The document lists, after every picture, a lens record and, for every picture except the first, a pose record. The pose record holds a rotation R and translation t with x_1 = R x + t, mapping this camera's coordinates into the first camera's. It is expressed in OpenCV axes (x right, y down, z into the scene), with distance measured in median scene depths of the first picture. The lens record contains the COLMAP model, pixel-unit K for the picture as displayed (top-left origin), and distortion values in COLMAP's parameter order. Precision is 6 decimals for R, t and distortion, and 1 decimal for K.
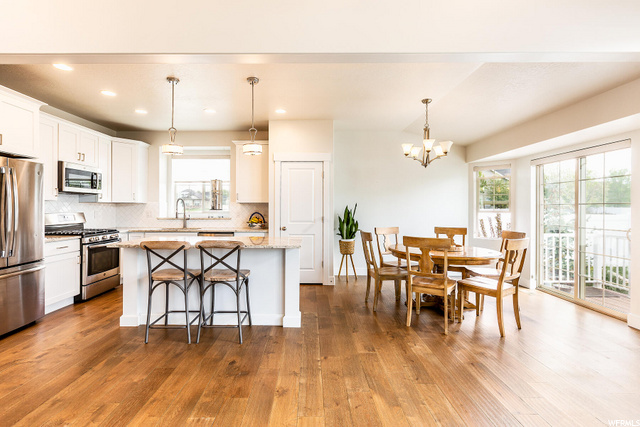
lens RADIAL K [[291.8, 0, 318.3], [0, 291.8, 209.4], [0, 0, 1]] dist [0.000716, 0.000127]
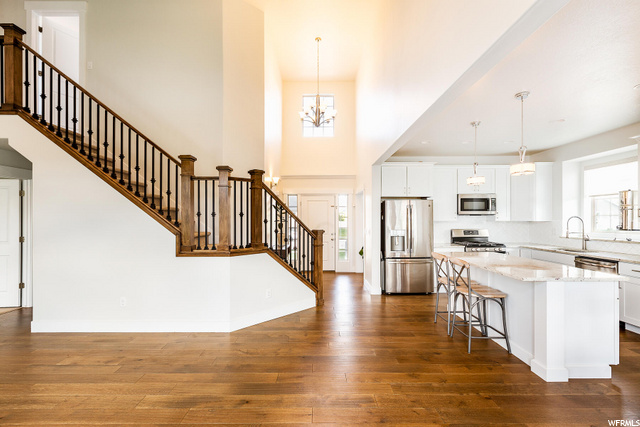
lens RADIAL K [[295.2, 0, 319.1], [0, 295.2, 217.8], [0, 0, 1]] dist [0.002421, 0.000016]
pose [[0.003154, -0.007073, -0.999970, 0.704018], [-0.000838, 0.999975, -0.007075, -0.039600], [0.999995, 0.000860, 0.003148, 0.339333]]
